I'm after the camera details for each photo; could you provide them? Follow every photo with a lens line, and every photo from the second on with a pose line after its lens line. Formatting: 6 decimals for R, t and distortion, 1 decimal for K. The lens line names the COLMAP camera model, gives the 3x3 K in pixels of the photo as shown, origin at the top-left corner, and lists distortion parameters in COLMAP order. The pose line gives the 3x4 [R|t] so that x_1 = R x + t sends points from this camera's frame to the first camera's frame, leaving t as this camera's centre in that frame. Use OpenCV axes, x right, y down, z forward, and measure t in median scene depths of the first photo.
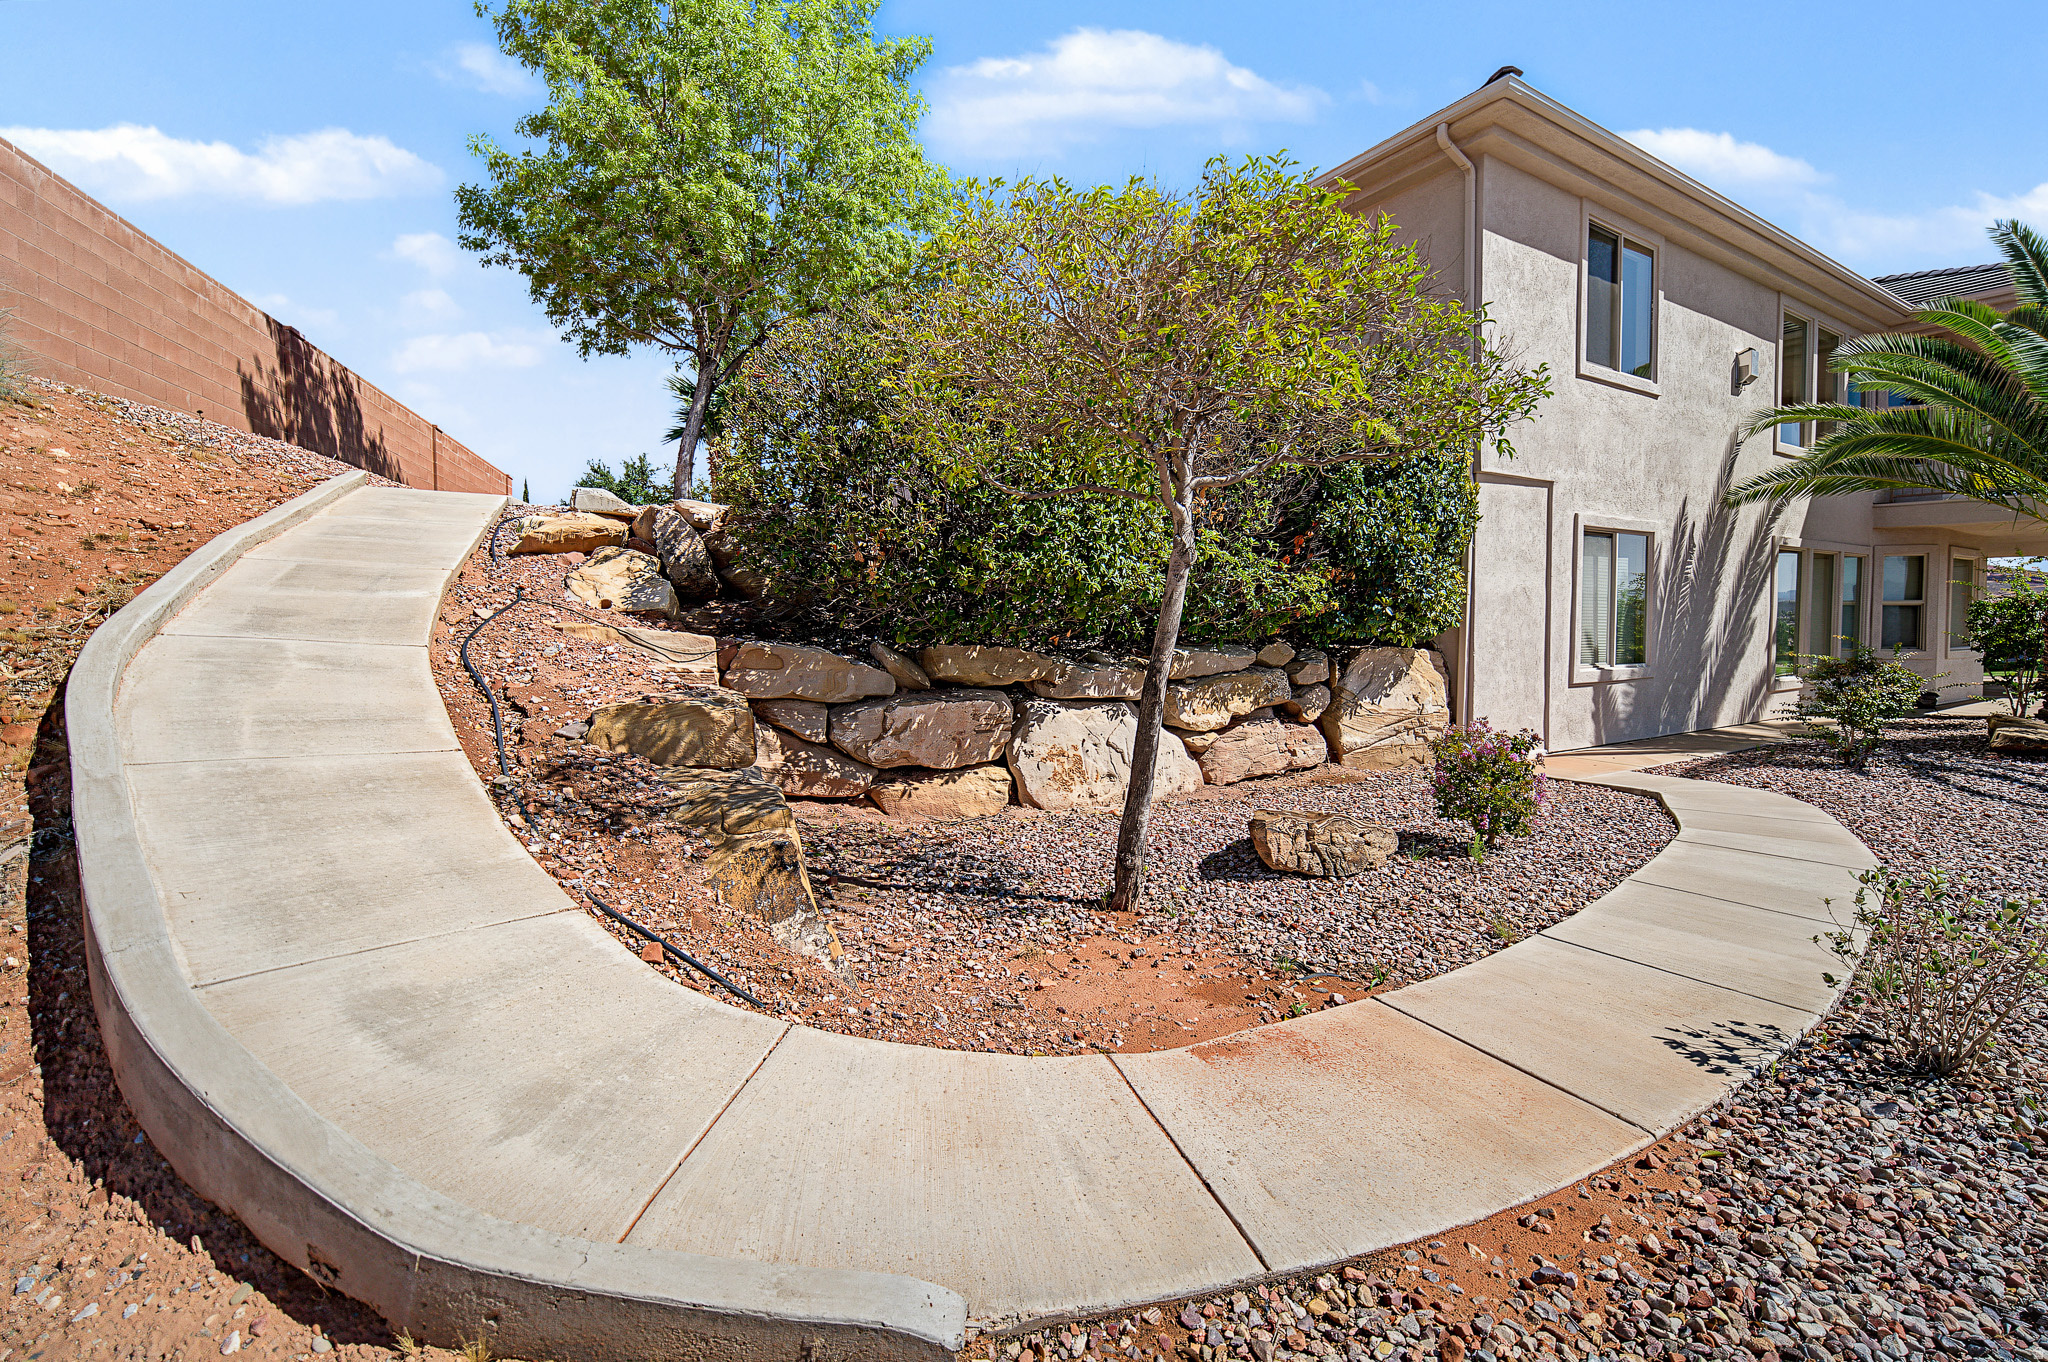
lens RADIAL K [[869.3, 0, 1017.3], [0, 869.3, 657.8], [0, 0, 1]] dist [0.001294, -0.007083]
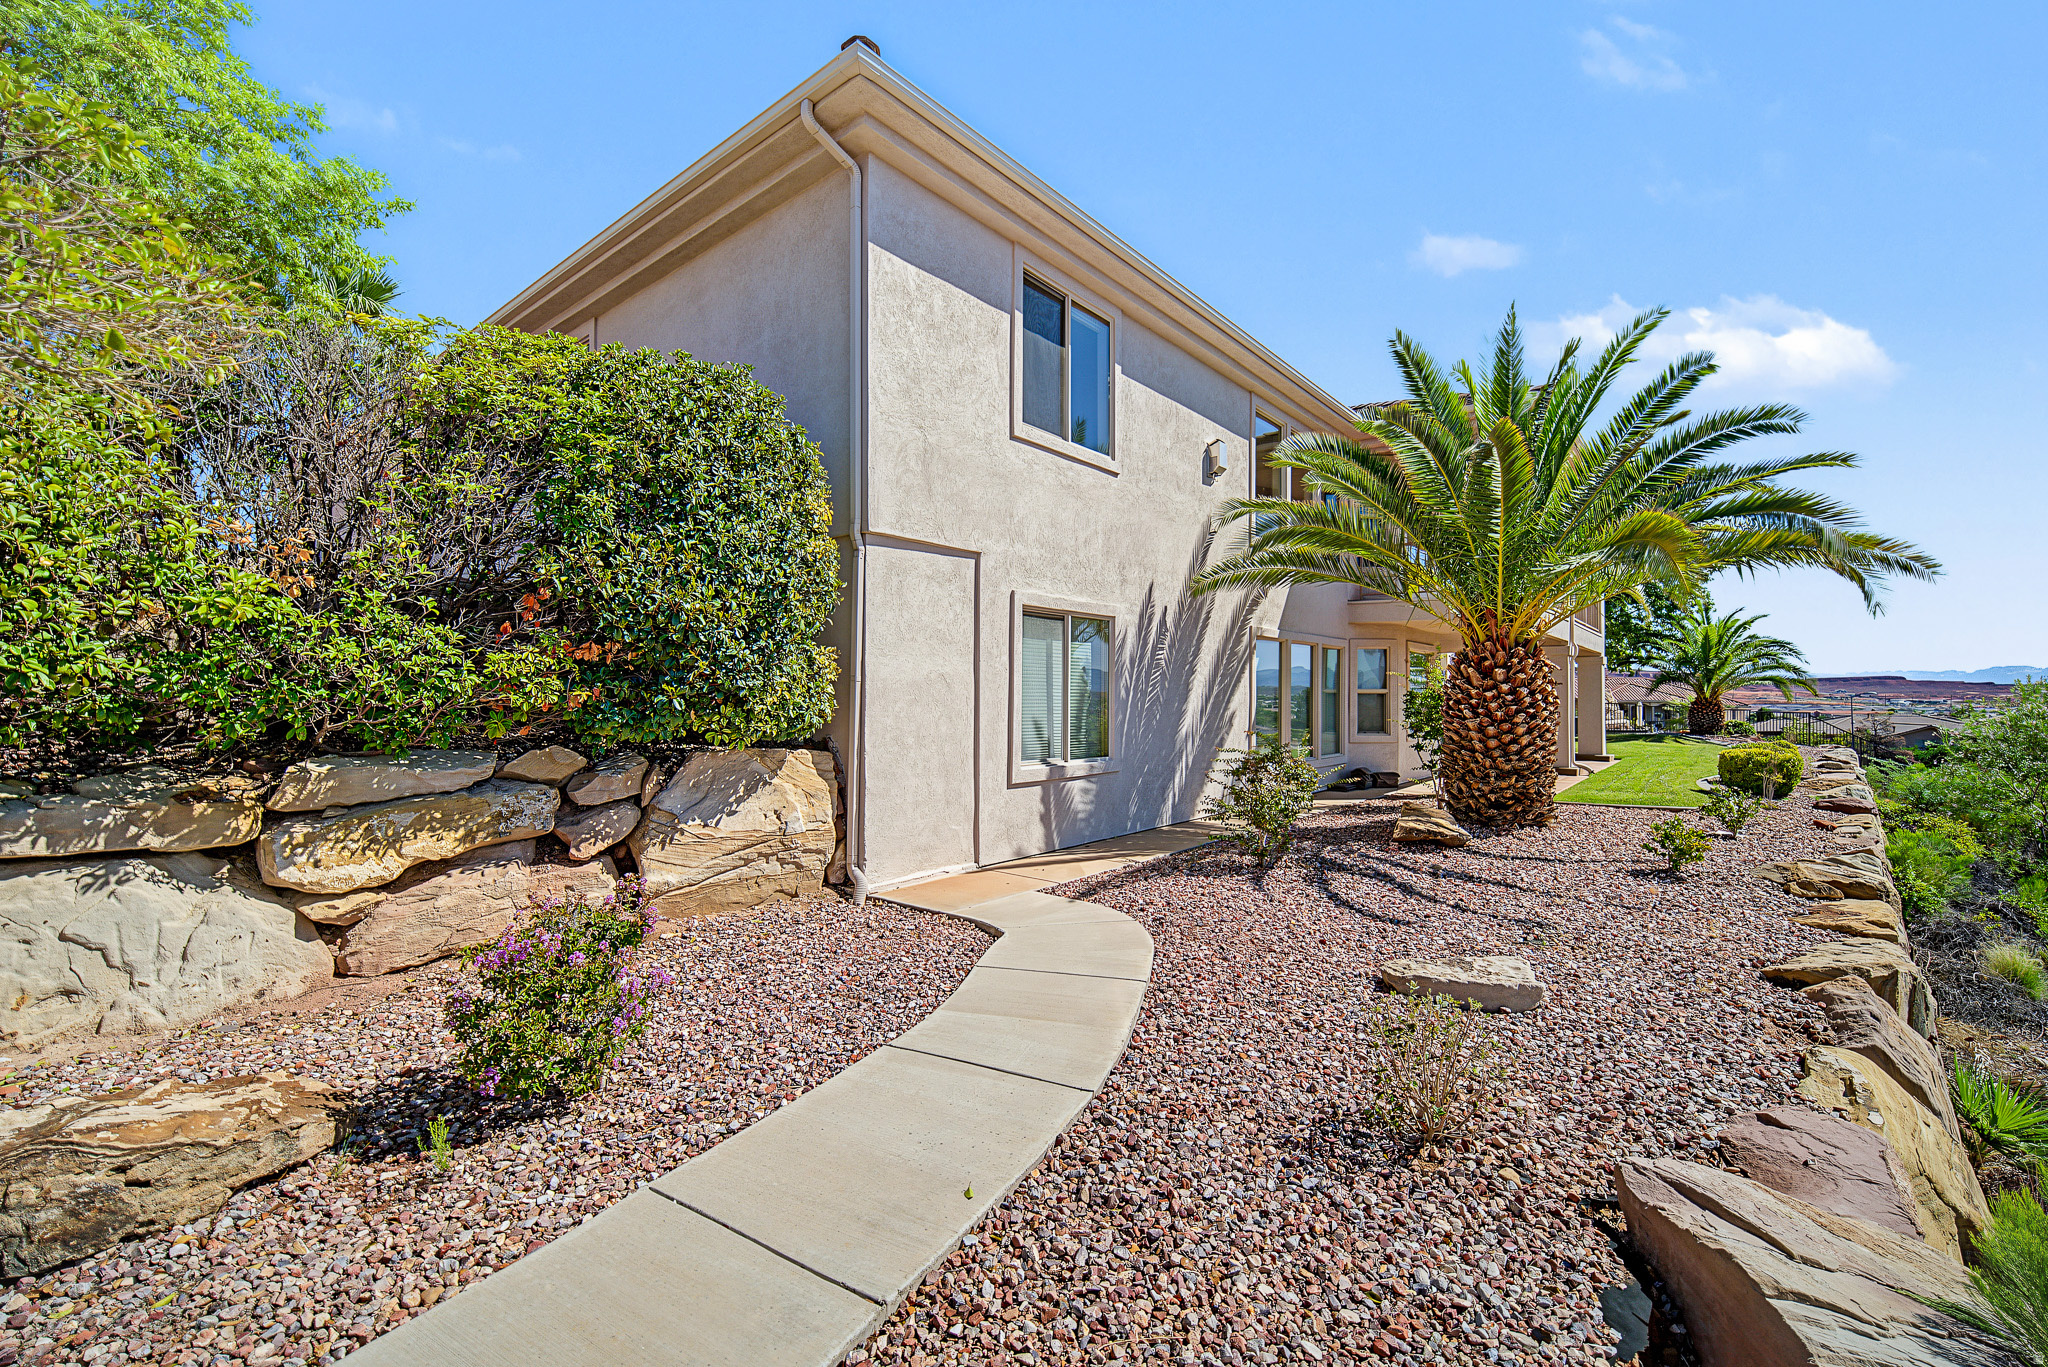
lens RADIAL K [[868.6, 0, 1024.5], [0, 868.6, 694.2], [0, 0, 1]] dist [0.000591, -0.007834]
pose [[0.939464, 0.006859, 0.342579, 0.362667], [0.009629, 0.998876, -0.046405, -0.020489], [-0.342512, 0.046895, 0.938342, 0.175820]]
